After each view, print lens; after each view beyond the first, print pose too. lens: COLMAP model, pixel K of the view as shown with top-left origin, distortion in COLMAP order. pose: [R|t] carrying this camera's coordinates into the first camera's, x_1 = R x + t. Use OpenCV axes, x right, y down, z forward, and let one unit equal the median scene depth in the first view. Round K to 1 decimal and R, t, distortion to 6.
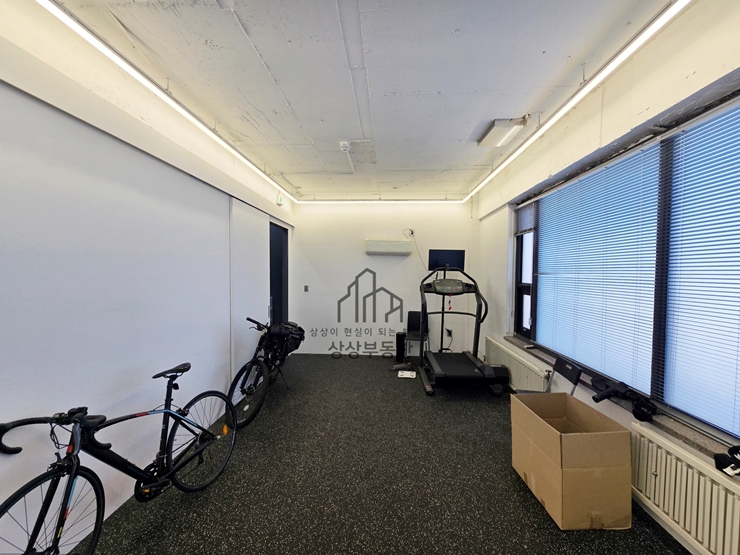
lens RADIAL K [[297.9, 0, 368.0], [0, 297.9, 280.3], [0, 0, 1]] dist [-0.017207, -0.000045]
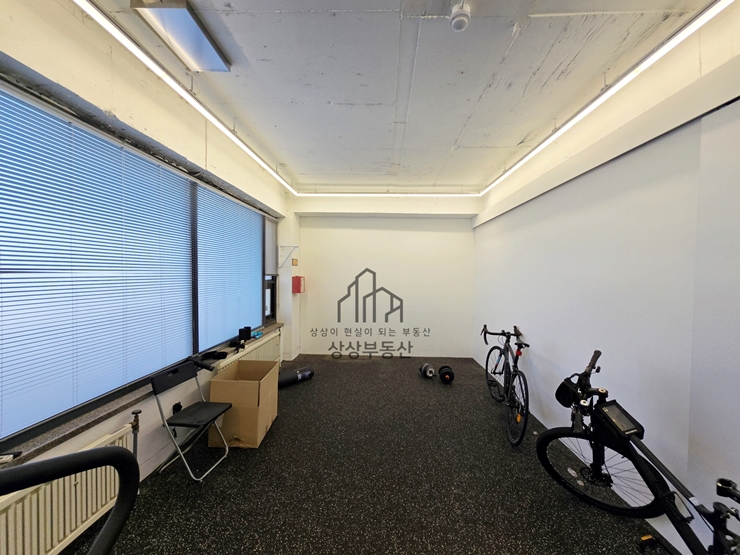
lens RADIAL K [[297.9, 0, 370.0], [0, 297.9, 277.2], [0, 0, 1]] dist [-0.017207, -0.000045]
pose [[-0.999770, -0.016269, -0.013958, 0.103031], [-0.016829, 0.999018, 0.040996, -0.058238], [0.013277, 0.041221, -0.999062, 2.183932]]
